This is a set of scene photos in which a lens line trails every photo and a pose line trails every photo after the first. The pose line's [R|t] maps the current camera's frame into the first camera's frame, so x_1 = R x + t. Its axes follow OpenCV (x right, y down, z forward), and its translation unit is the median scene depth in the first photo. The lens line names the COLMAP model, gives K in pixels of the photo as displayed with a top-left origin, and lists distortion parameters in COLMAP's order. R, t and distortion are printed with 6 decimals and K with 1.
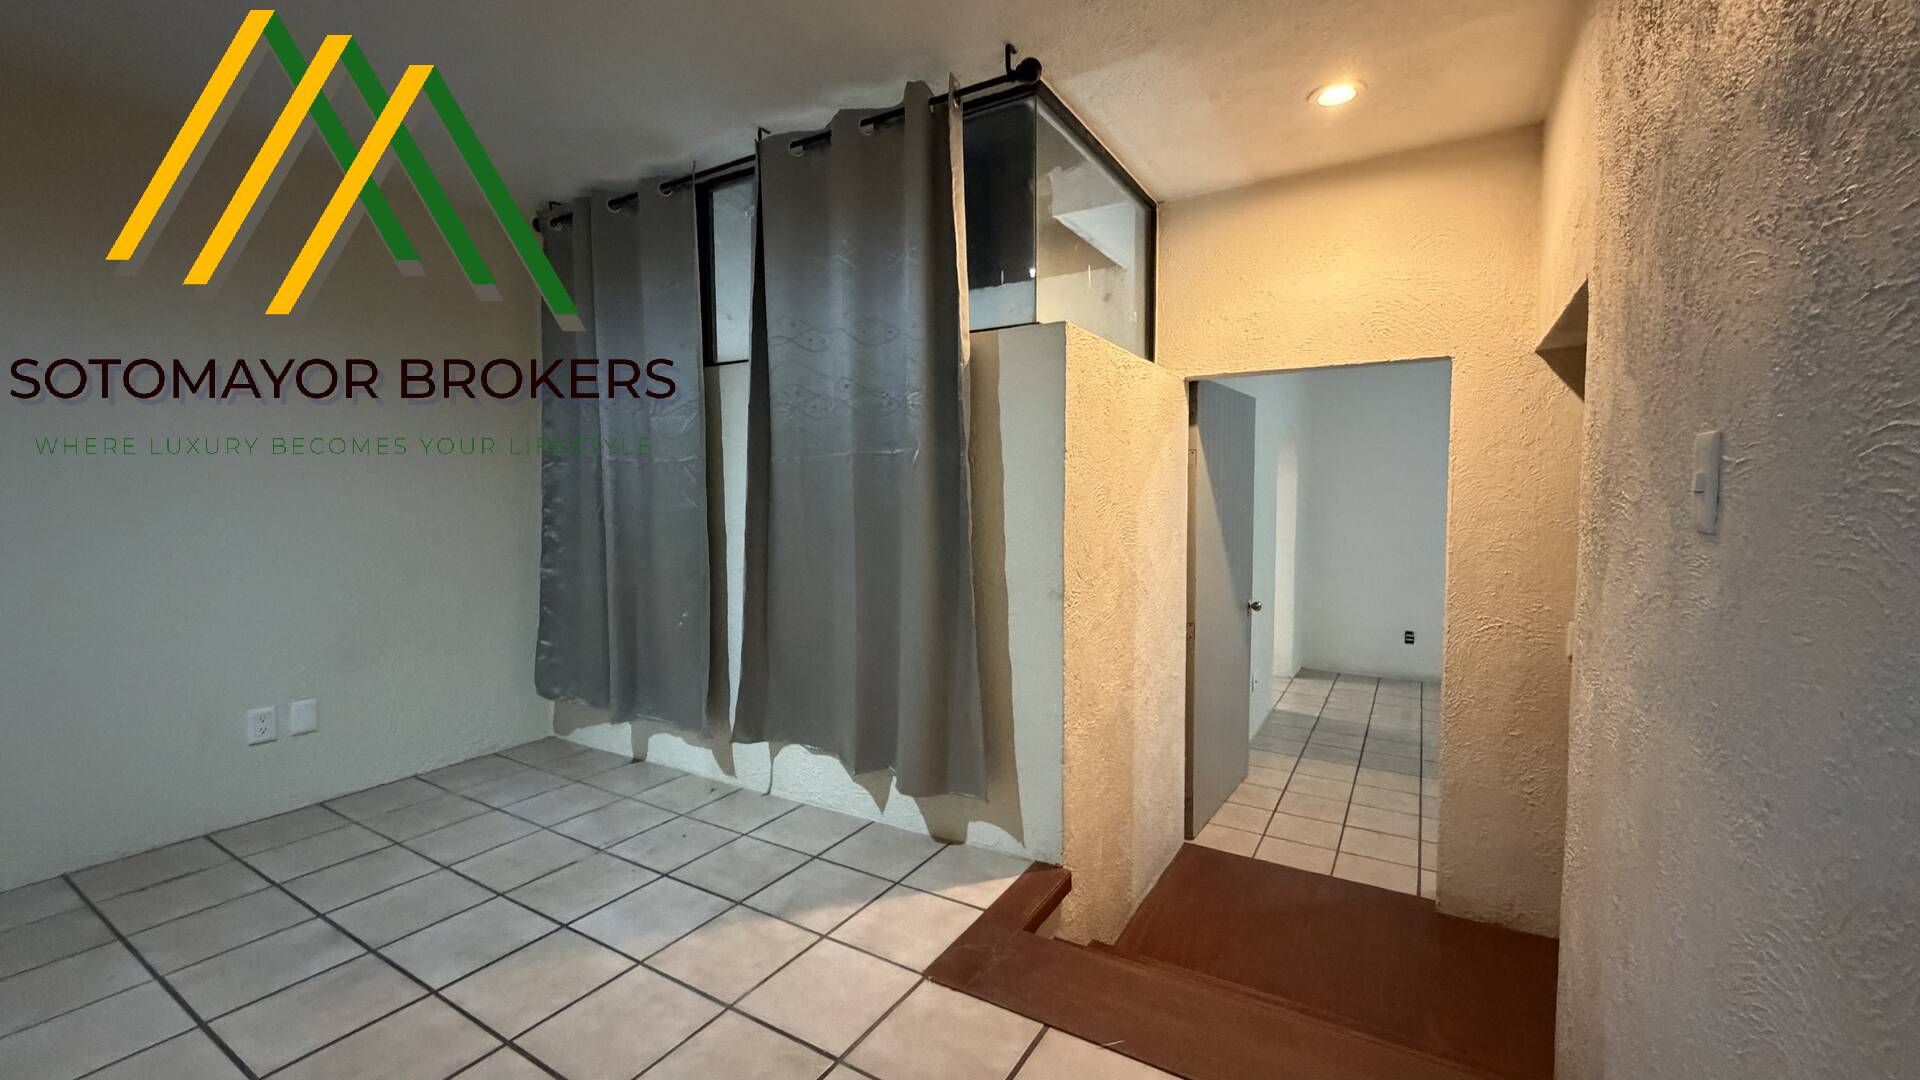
lens RADIAL K [[766.5, 0, 952.1], [0, 766.5, 543.1], [0, 0, 1]] dist [0.000477, -0.000581]
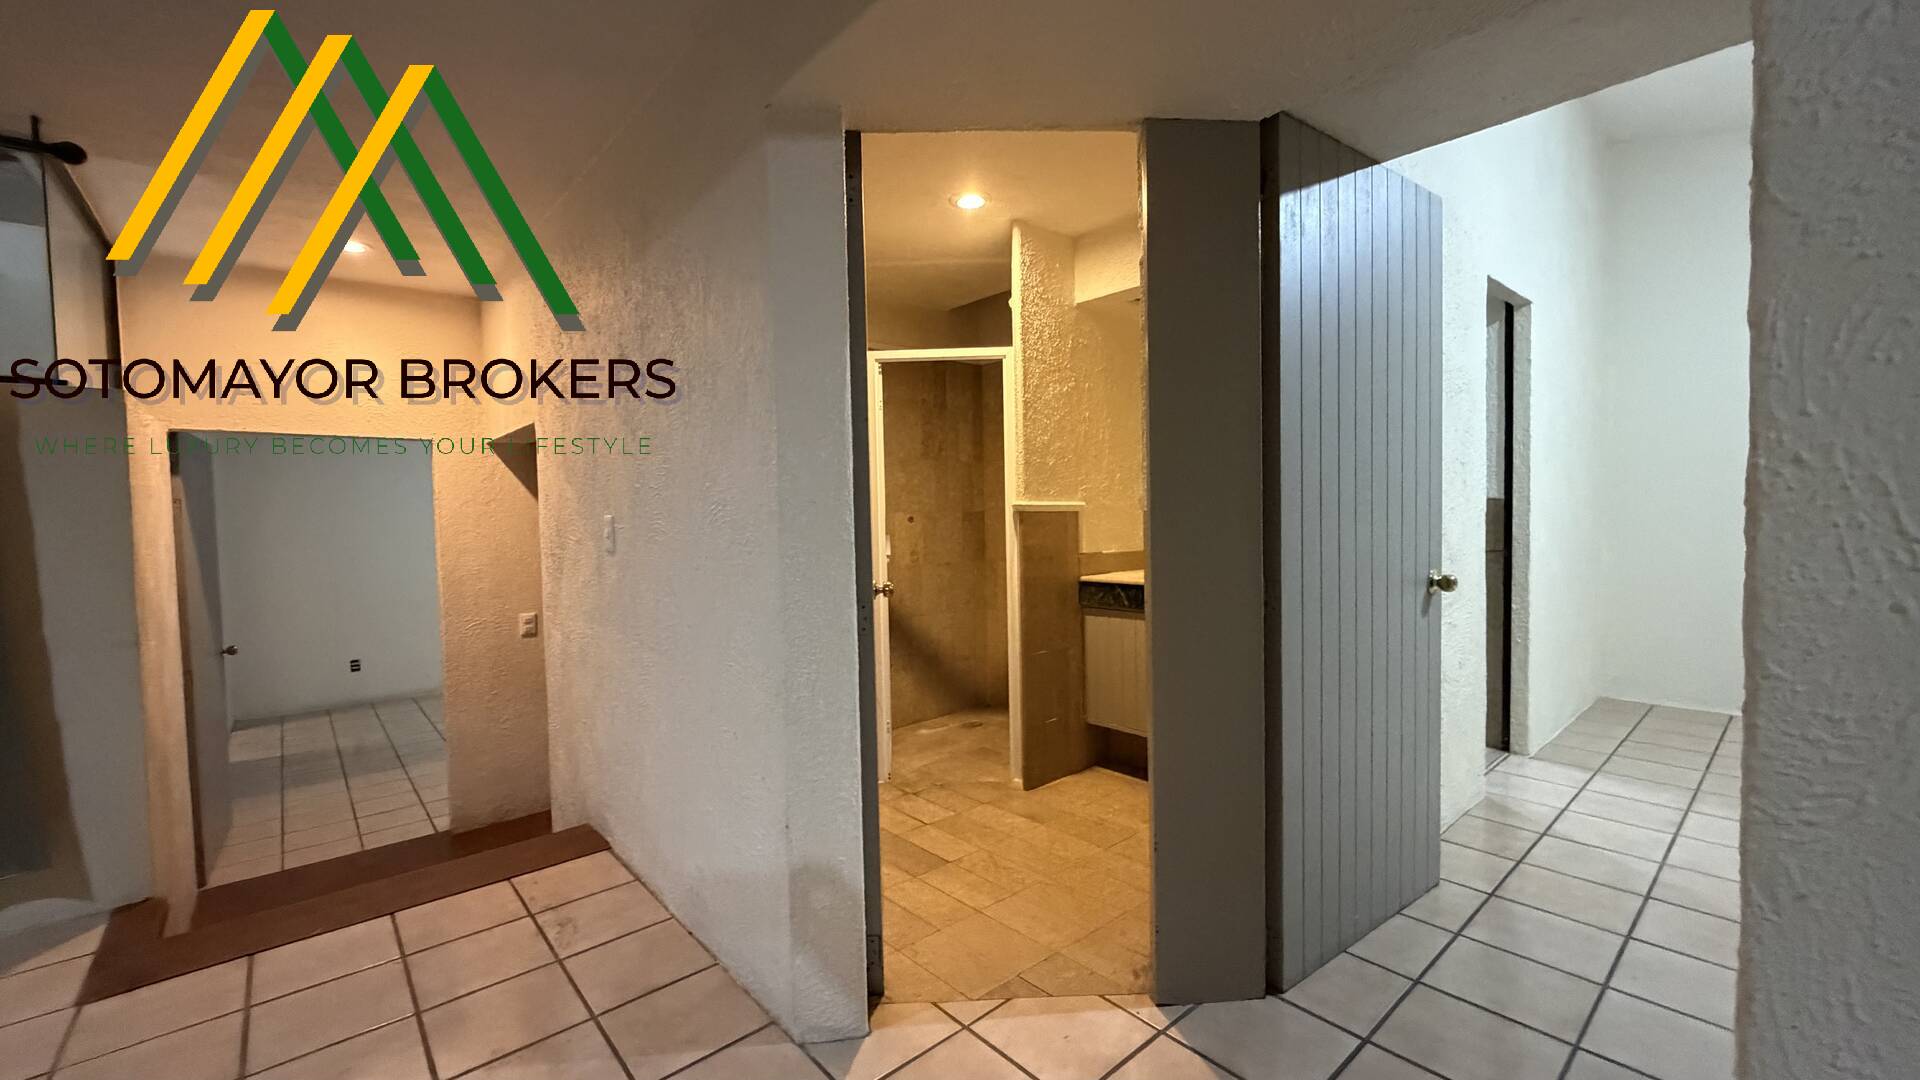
lens RADIAL K [[766.5, 0, 962.6], [0, 766.5, 537.8], [0, 0, 1]] dist [0.000477, -0.000581]
pose [[0.284312, -0.032292, 0.958188, -0.491101], [0.081643, 0.996618, 0.009362, 0.005257], [-0.955249, 0.075568, 0.285987, -0.376611]]
